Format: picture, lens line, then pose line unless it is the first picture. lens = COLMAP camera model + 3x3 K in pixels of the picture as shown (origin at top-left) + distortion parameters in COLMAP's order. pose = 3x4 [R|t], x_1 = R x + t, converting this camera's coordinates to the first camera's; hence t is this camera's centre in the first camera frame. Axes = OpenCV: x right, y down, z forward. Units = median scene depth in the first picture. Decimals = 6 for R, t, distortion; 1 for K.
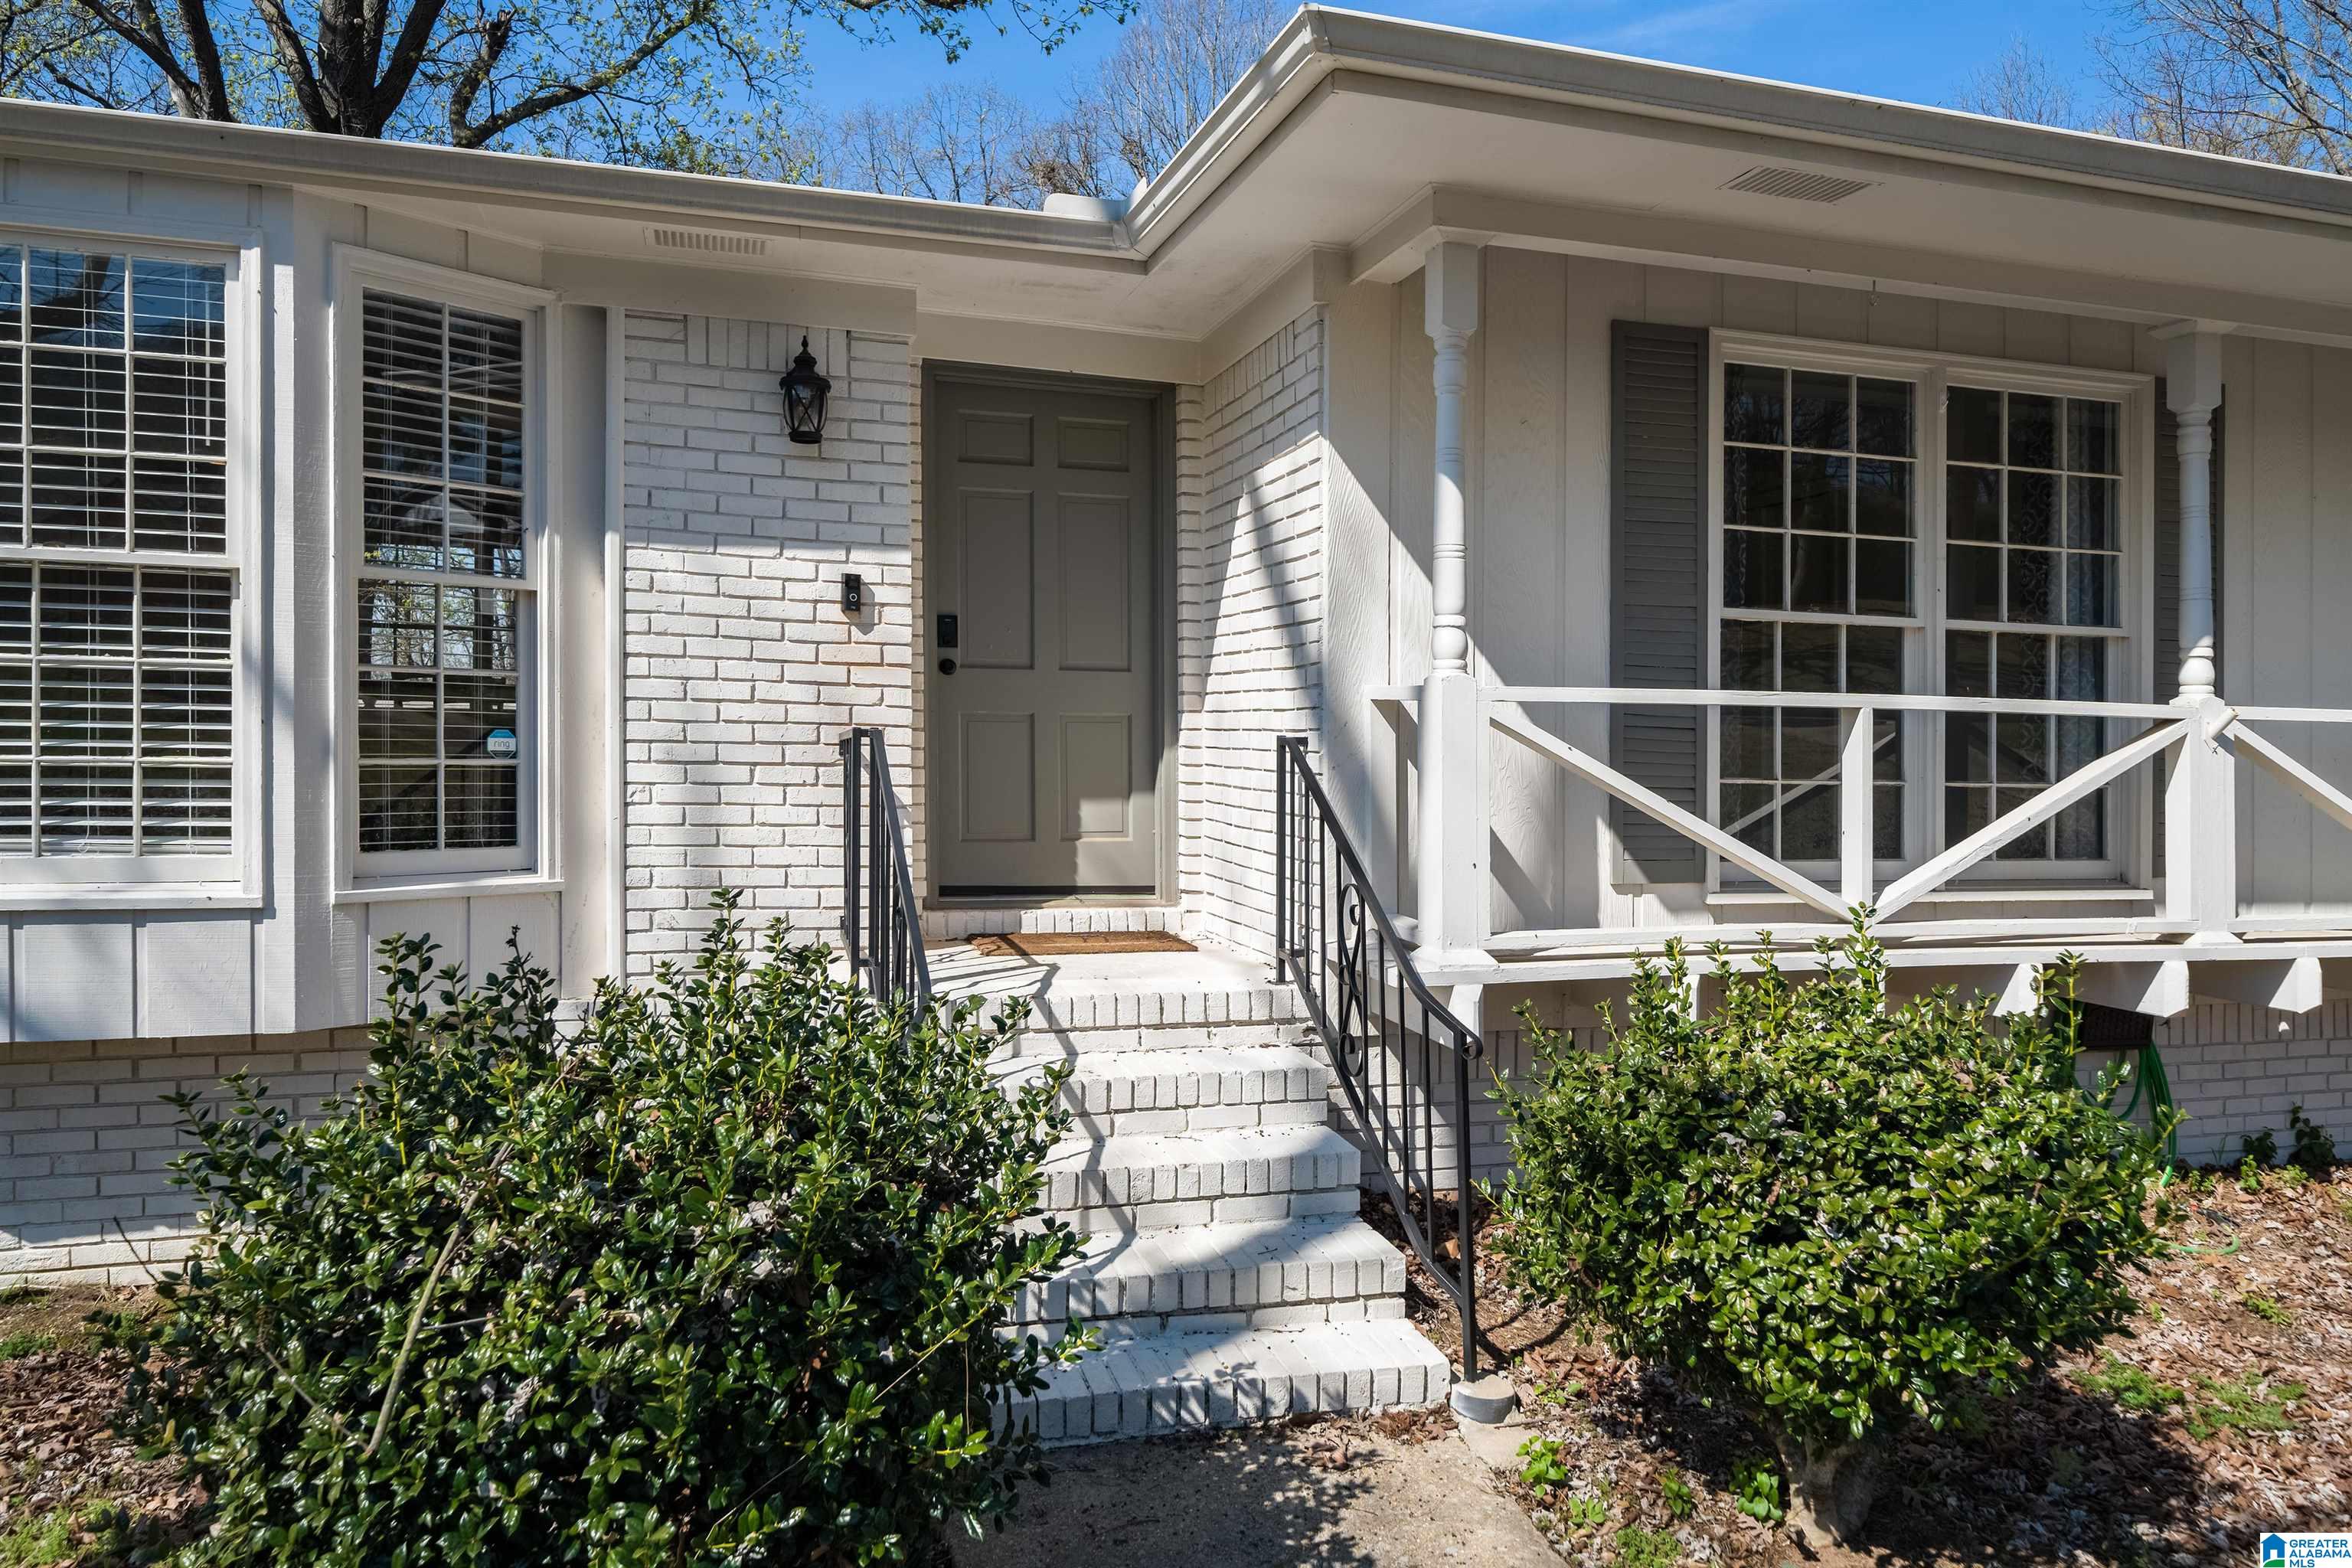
lens RADIAL K [[1416.2, 0, 1164.8], [0, 1416.2, 795.1], [0, 0, 1]] dist [-0.001492, 0.001848]
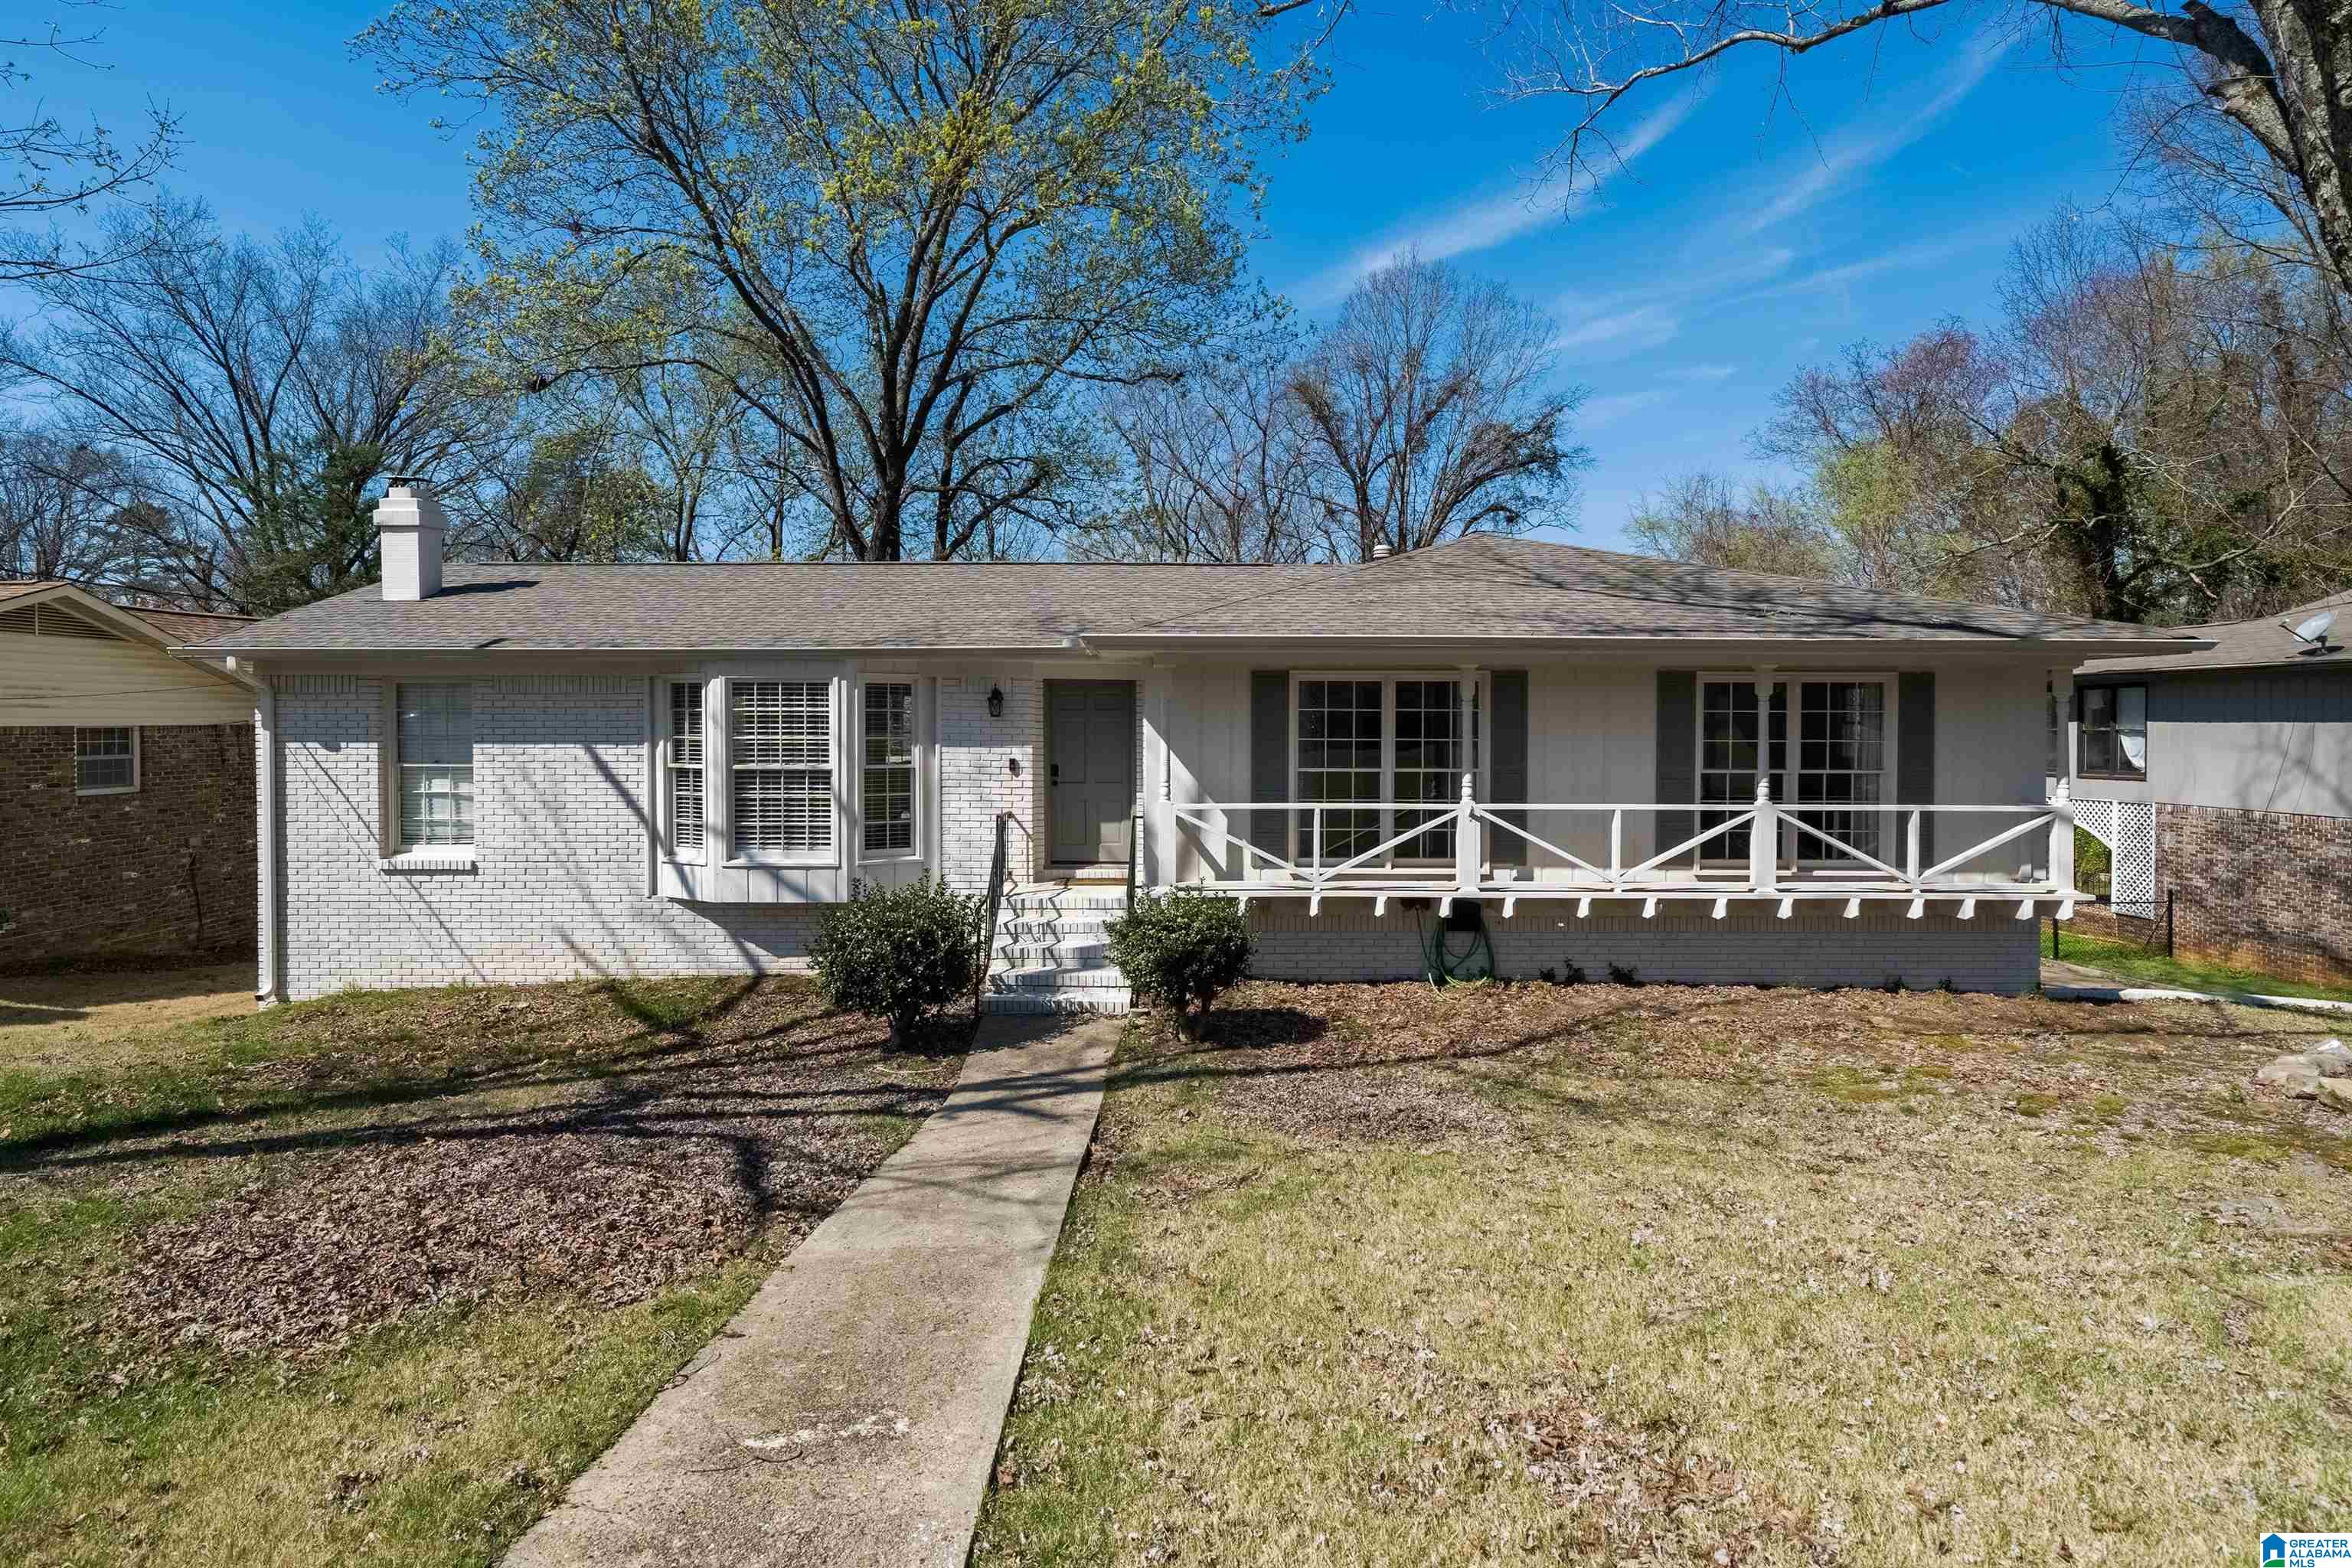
lens RADIAL K [[920.7, 0, 1161.7], [0, 920.7, 783.5], [0, 0, 1]] dist [0.000871, 0.000089]
pose [[0.968312, -0.002577, -0.249731, 0.602421], [0.003308, 0.999991, 0.002506, -0.109518], [0.249722, -0.003253, 0.968312, -0.859156]]
